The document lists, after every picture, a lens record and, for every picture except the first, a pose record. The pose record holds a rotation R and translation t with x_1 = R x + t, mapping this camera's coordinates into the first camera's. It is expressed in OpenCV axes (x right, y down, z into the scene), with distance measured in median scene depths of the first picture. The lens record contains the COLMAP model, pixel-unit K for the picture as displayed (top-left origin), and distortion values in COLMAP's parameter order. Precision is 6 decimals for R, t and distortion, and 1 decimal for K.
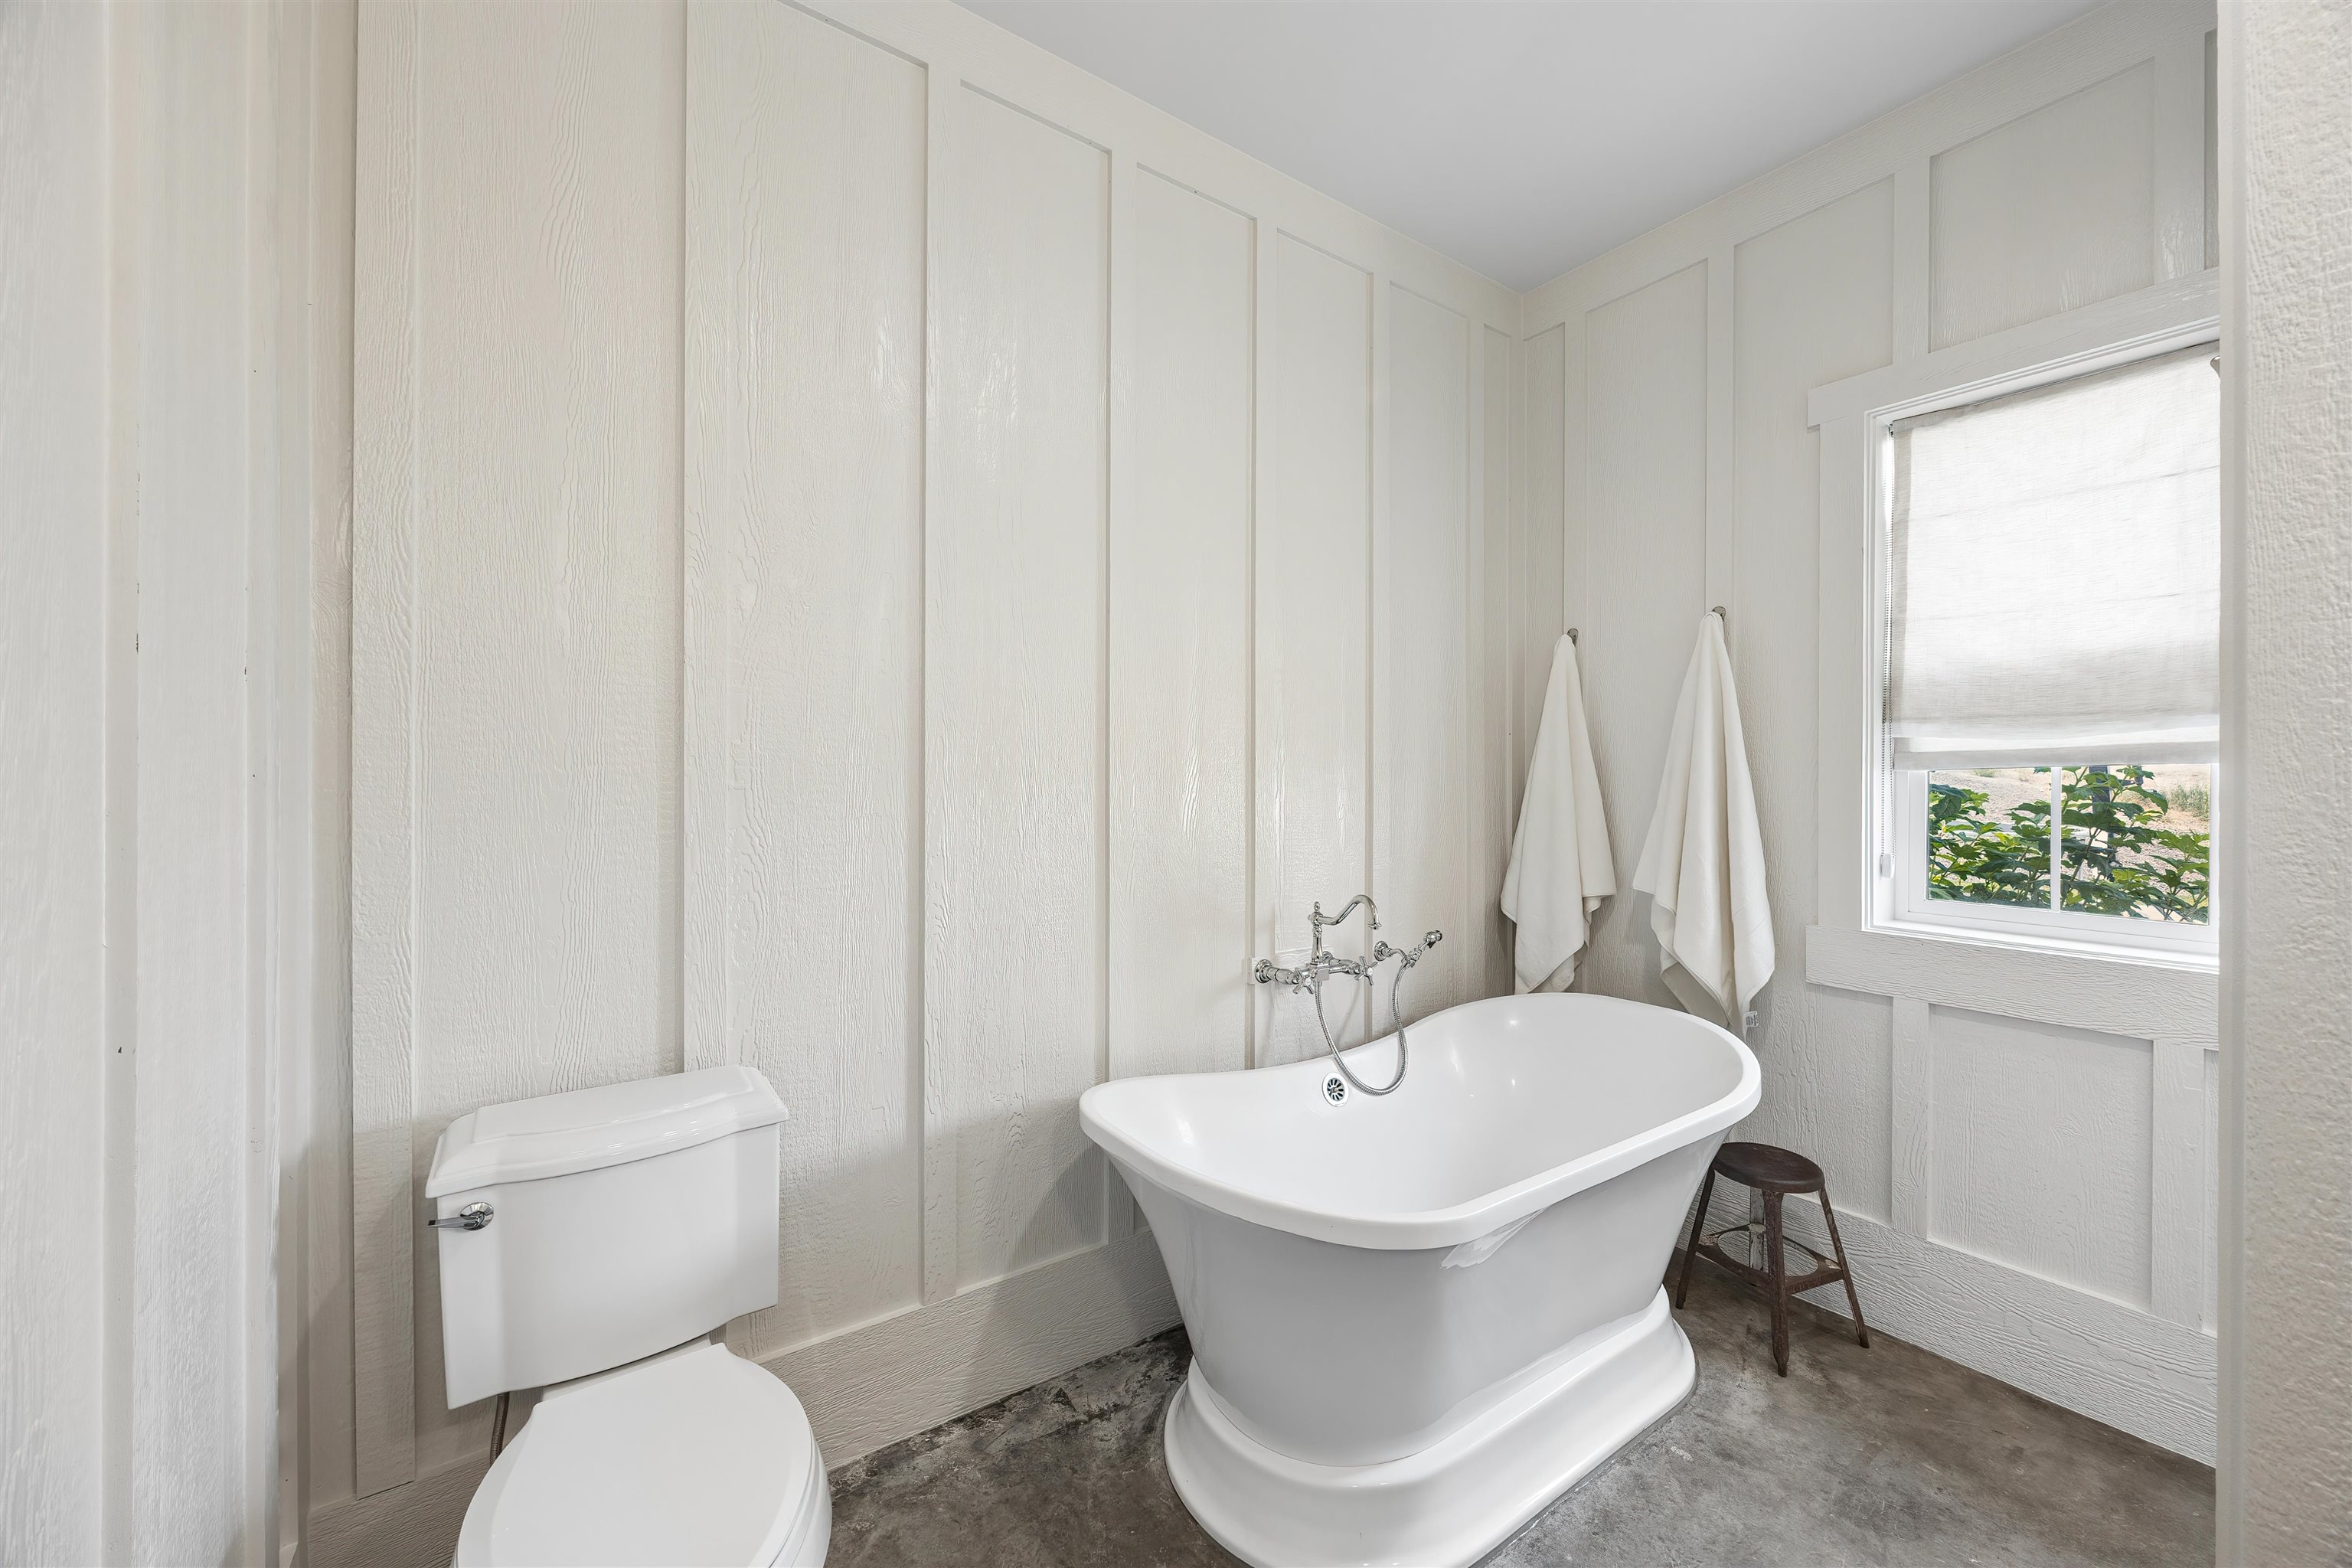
lens RADIAL K [[915.7, 0, 1176.0], [0, 915.7, 784.0], [0, 0, 1]] dist [-0.000433, -0.000081]
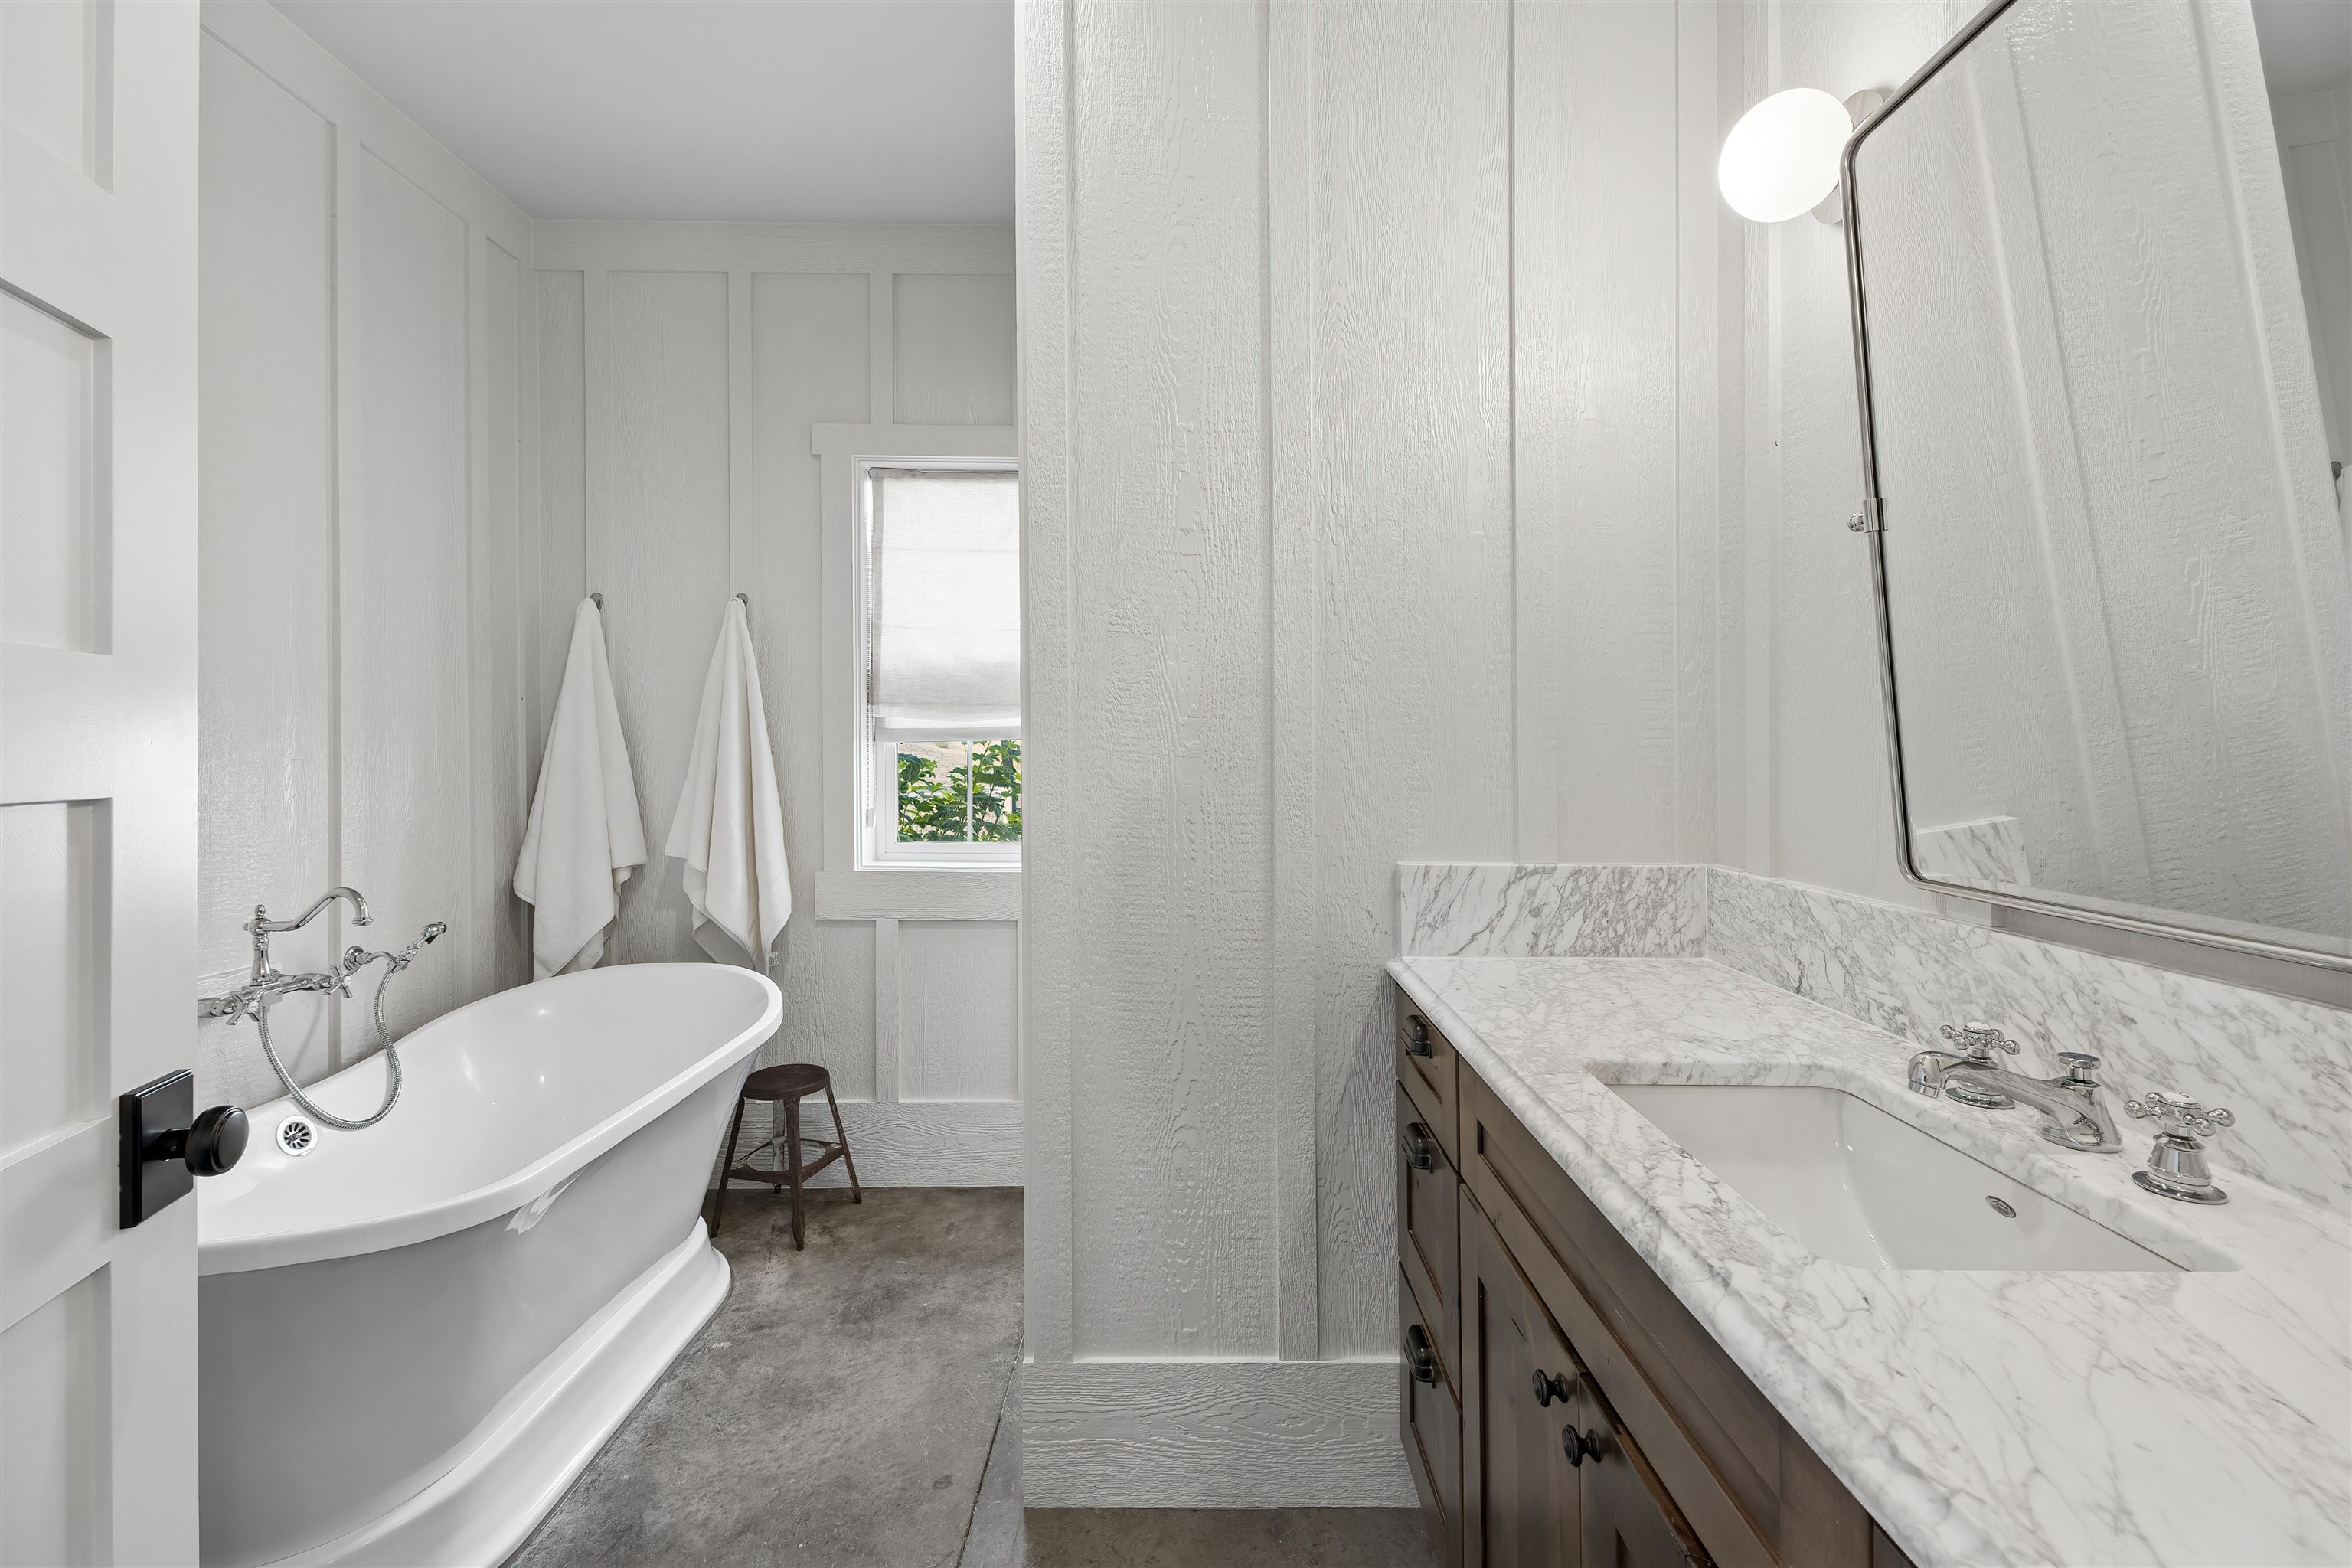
lens RADIAL K [[1035.7, 0, 1223.0], [0, 1035.7, 777.9], [0, 0, 1]] dist [0.016969, -0.013492]
pose [[0.554929, -0.019948, 0.831658, -0.136812], [0.000735, 0.999724, 0.023489, 0.000359], [-0.831897, -0.012423, 0.554791, -0.188375]]
